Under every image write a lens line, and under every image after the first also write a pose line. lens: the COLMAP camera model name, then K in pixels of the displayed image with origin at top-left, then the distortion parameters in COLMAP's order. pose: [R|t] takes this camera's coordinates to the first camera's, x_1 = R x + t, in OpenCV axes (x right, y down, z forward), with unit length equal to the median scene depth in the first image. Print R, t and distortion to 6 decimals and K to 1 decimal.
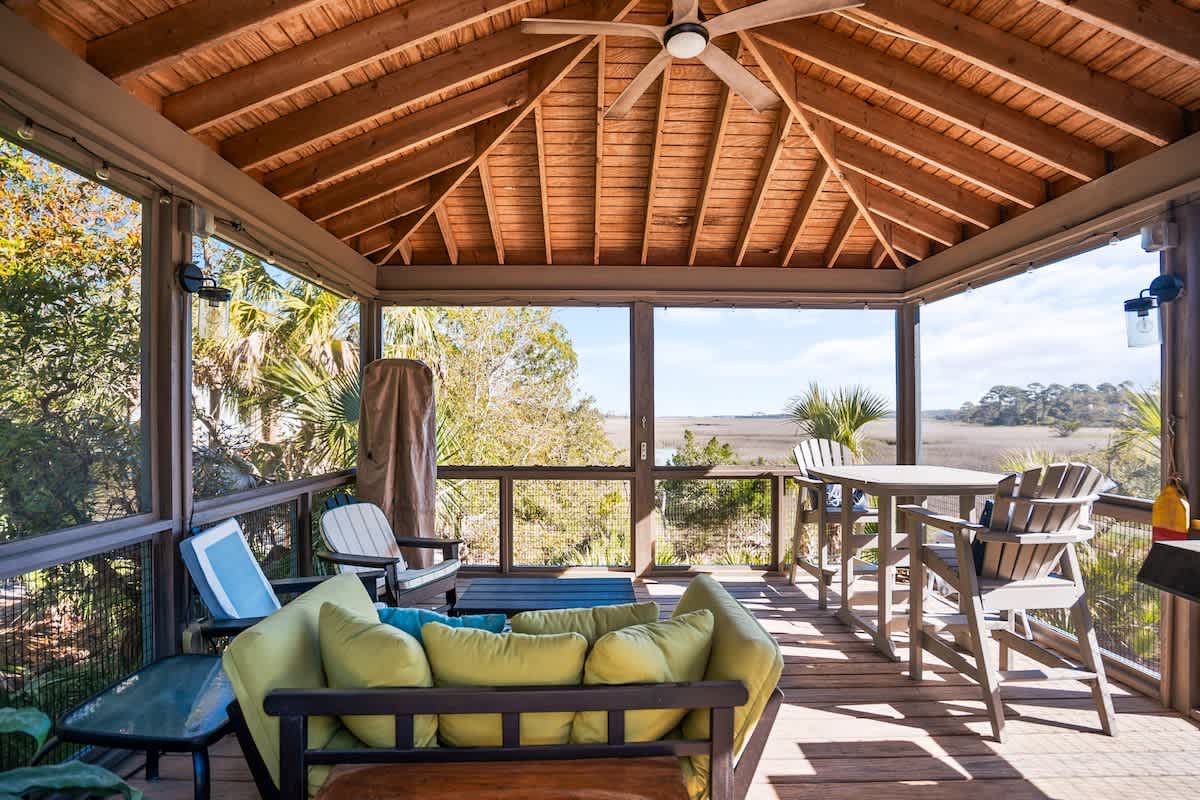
lens RADIAL K [[576.7, 0, 599.2], [0, 576.7, 401.7], [0, 0, 1]] dist [-0.034159, 0.012235]
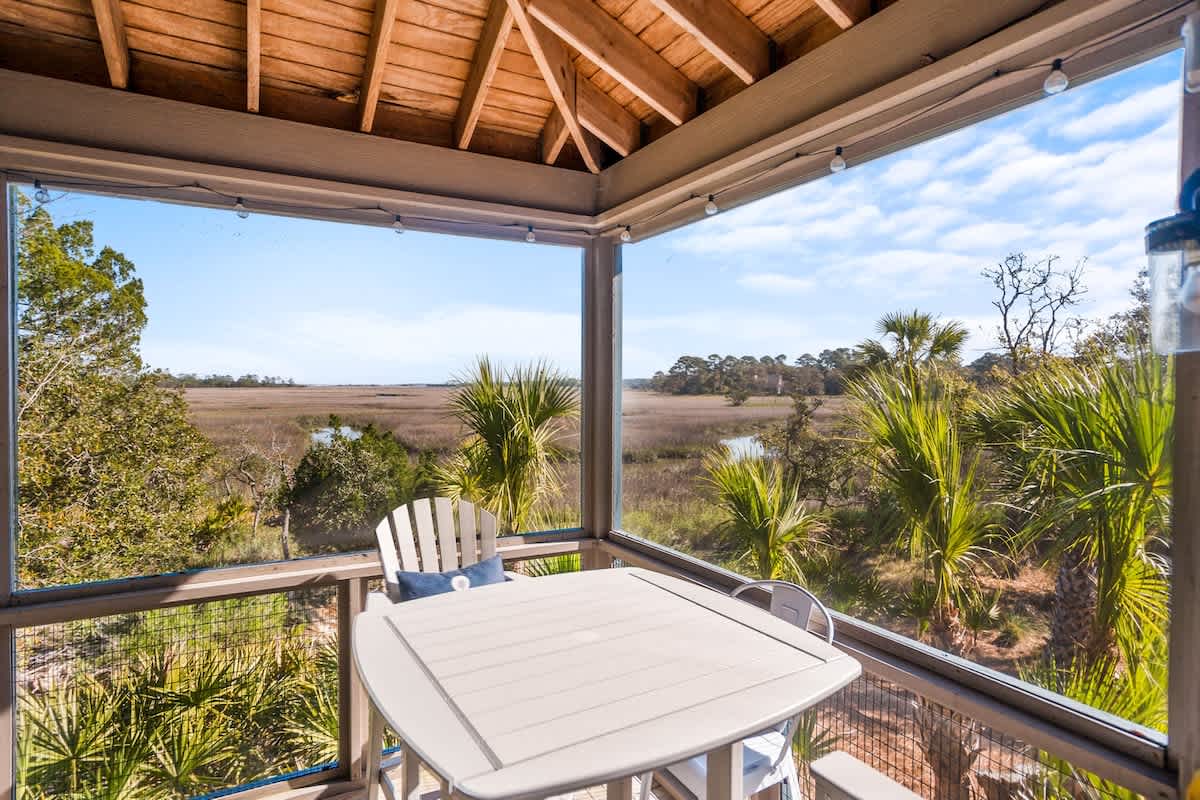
lens RADIAL K [[663.0, 0, 595.1], [0, 663.0, 391.6], [0, 0, 1]] dist [-0.011731, 0.002649]
pose [[0.887671, -0.002850, 0.460468, 0.241471], [-0.013659, 0.999378, 0.032517, -0.045004], [-0.460275, -0.035154, 0.887080, 0.435853]]
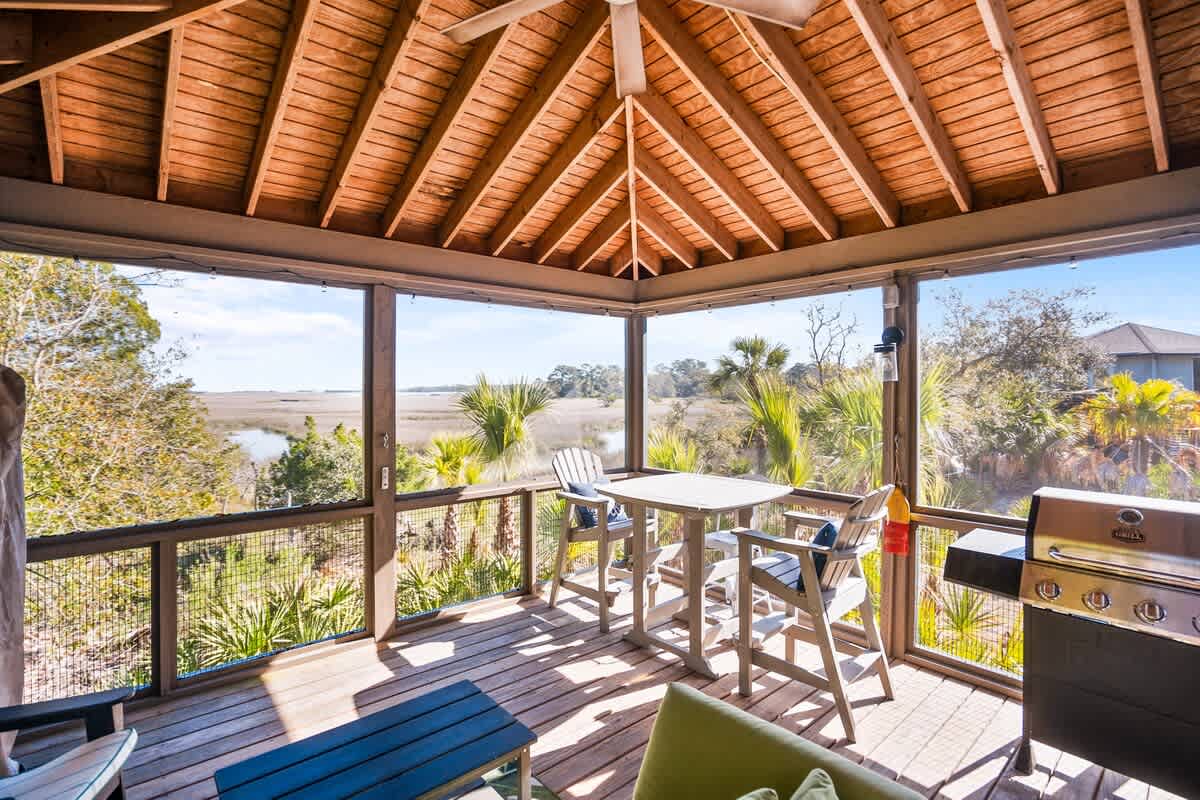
lens RADIAL K [[576.7, 0, 602.3], [0, 576.7, 379.1], [0, 0, 1]] dist [-0.034159, 0.012235]
pose [[0.773153, 0.009224, 0.634152, -0.187653], [-0.013068, 0.999914, 0.001388, -0.052379], [-0.634084, -0.009360, 0.773207, 0.219510]]
